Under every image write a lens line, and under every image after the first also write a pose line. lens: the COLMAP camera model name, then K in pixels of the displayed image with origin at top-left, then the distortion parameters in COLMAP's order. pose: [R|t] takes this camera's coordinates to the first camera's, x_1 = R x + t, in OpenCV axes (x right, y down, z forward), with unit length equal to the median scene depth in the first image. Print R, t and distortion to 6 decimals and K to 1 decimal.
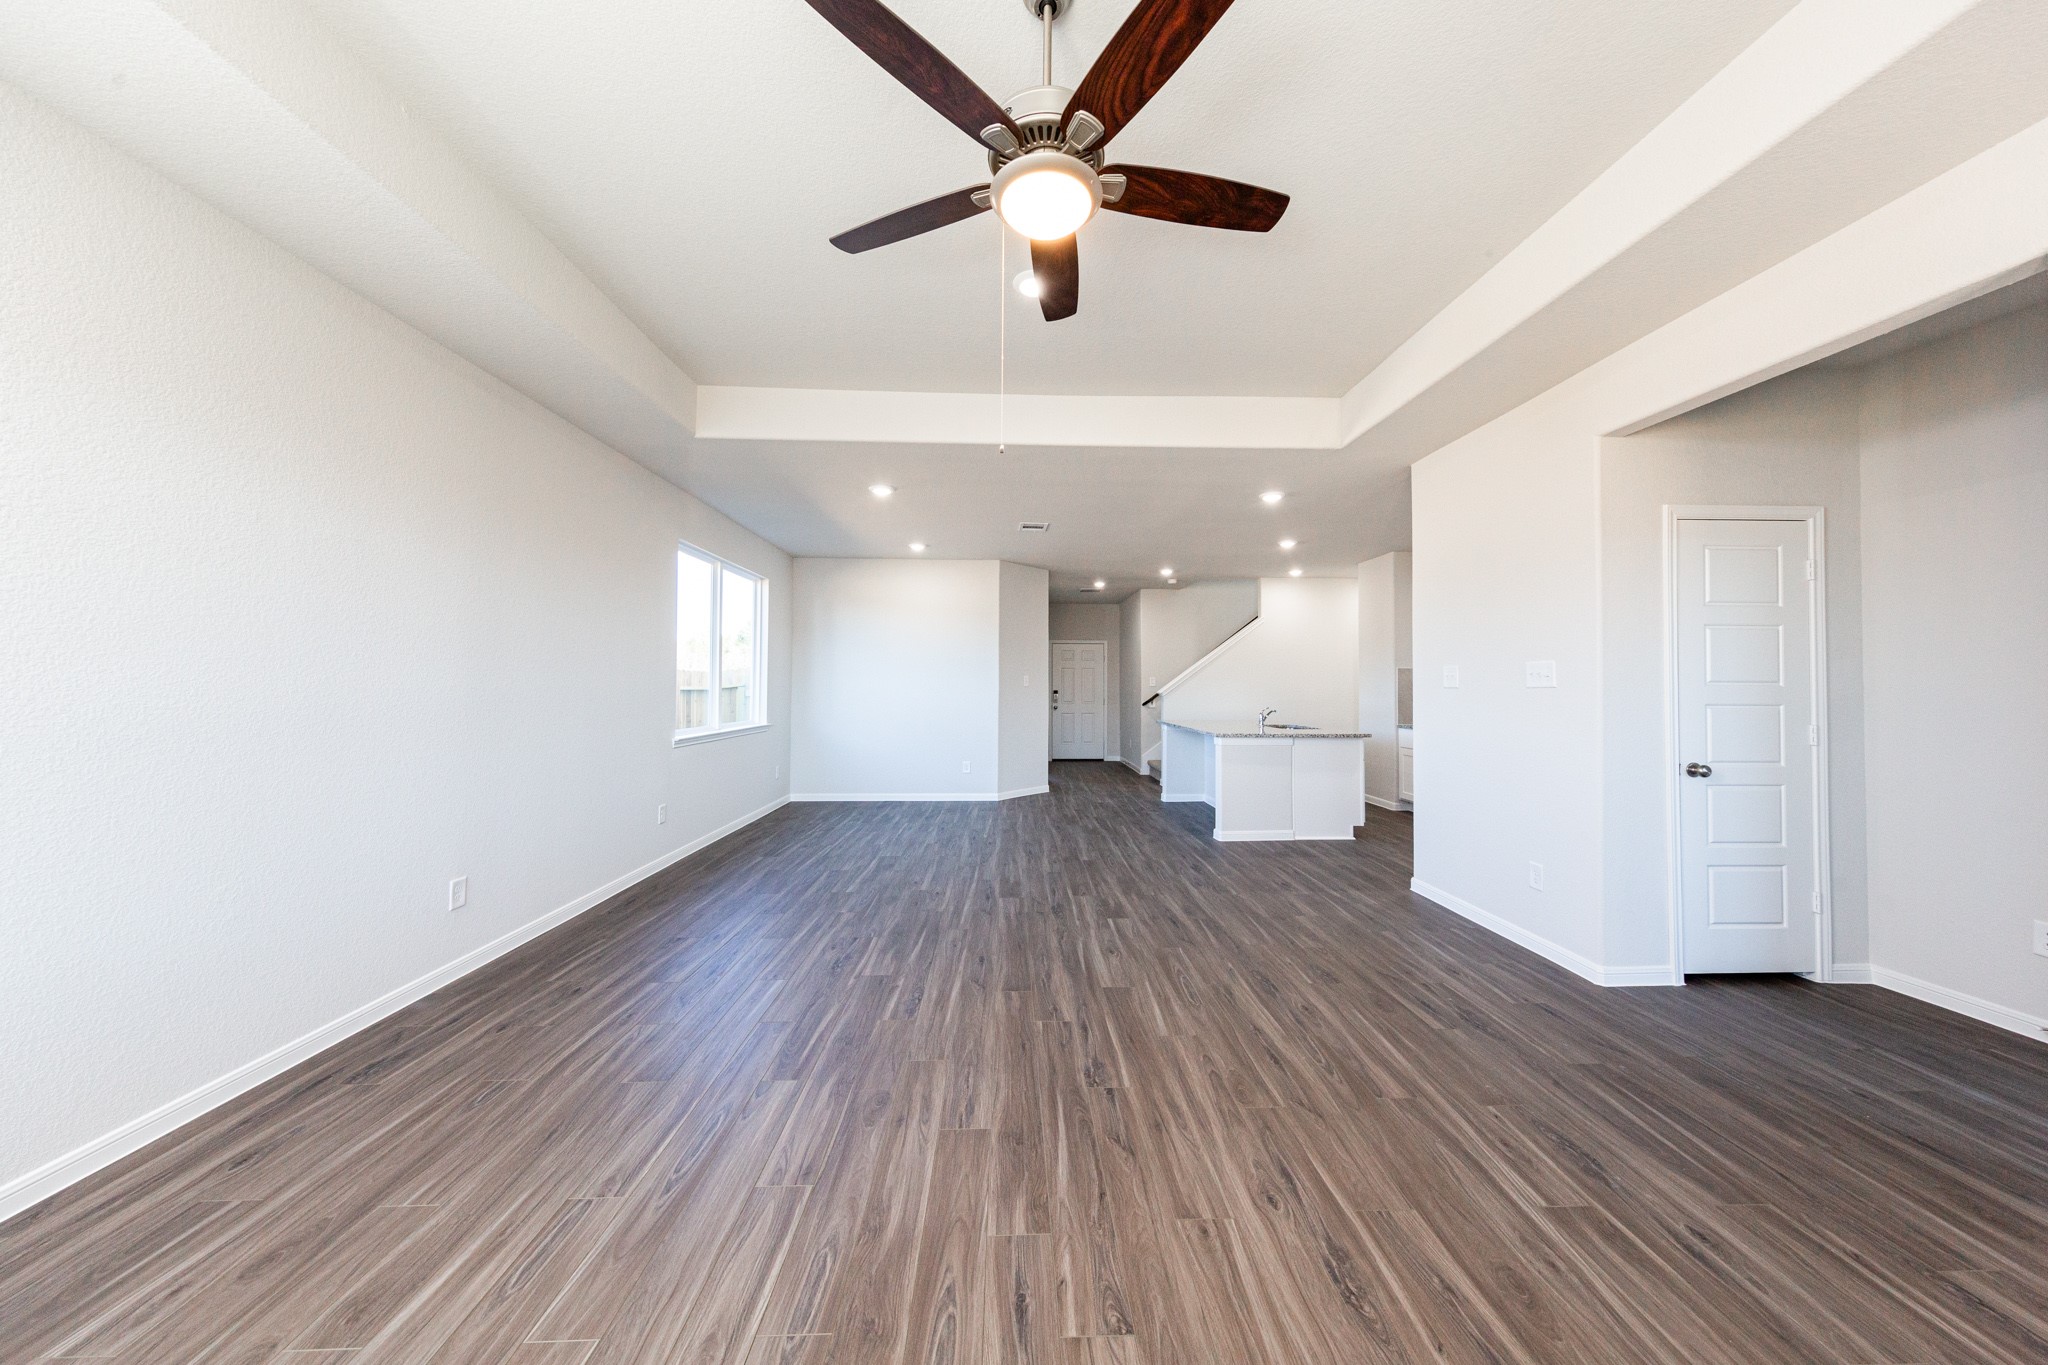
lens RADIAL K [[647.5, 0, 1027.7], [0, 647.5, 672.5], [0, 0, 1]] dist [0.008290, -0.001647]
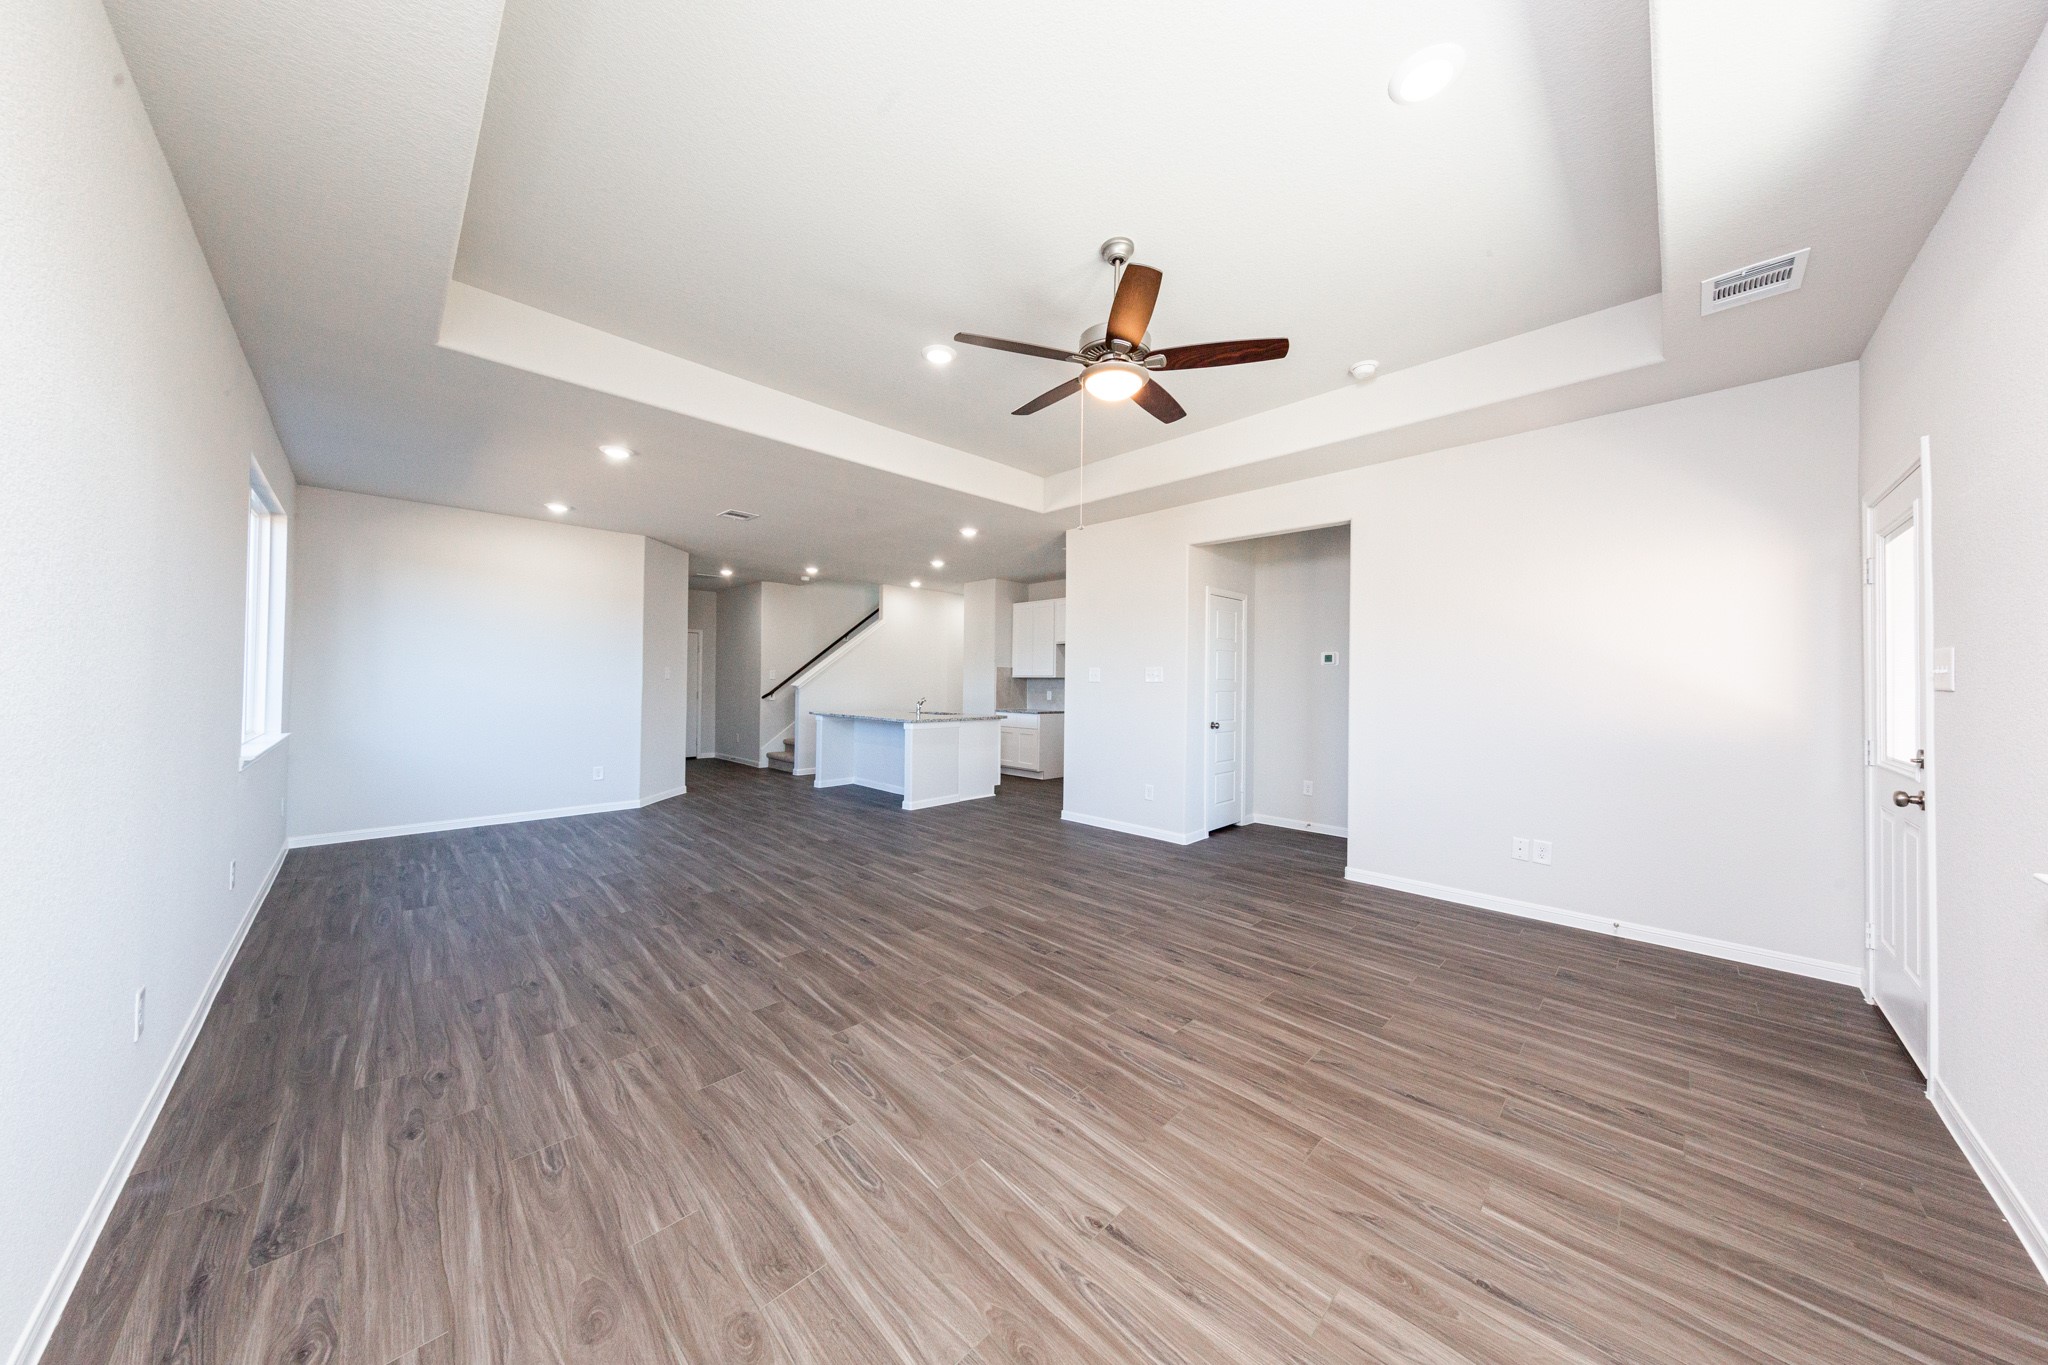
lens RADIAL K [[647.5, 0, 1027.7], [0, 647.5, 672.5], [0, 0, 1]] dist [0.008290, -0.001647]
pose [[0.729500, 0.012847, 0.683860, -0.740641], [-0.020882, 0.999776, 0.003494, -0.002512], [-0.683662, -0.016829, 0.729605, -0.023261]]
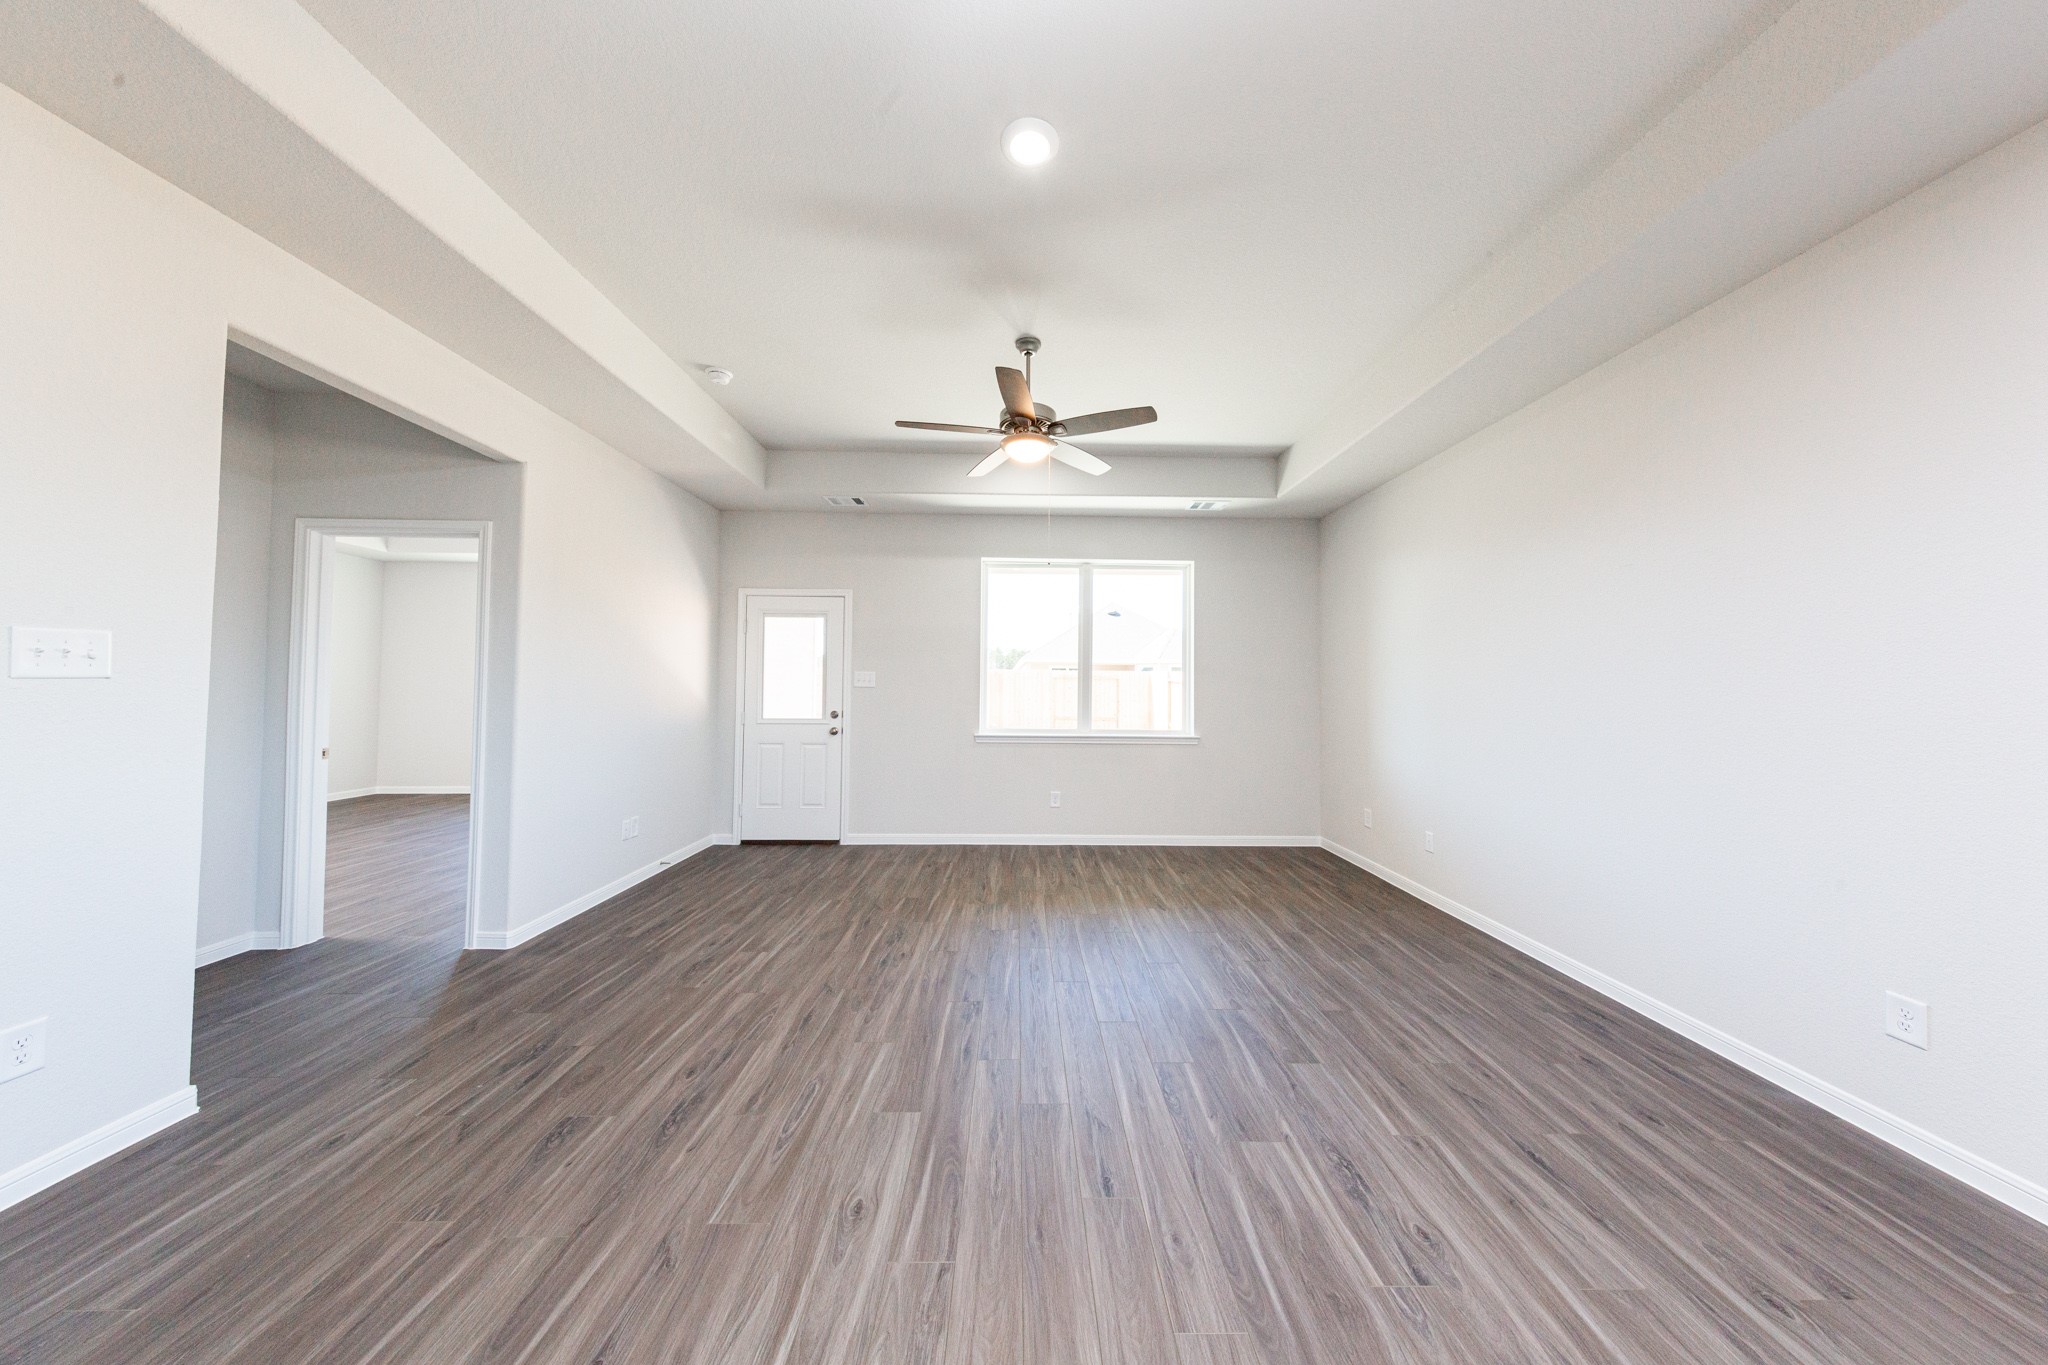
lens RADIAL K [[647.5, 0, 1027.7], [0, 647.5, 672.5], [0, 0, 1]] dist [0.008290, -0.001647]
pose [[-0.999792, -0.012331, 0.016223, -0.008248], [-0.013067, 0.998853, -0.046072, 0.038622], [-0.015637, -0.046274, -0.998806, 1.807460]]
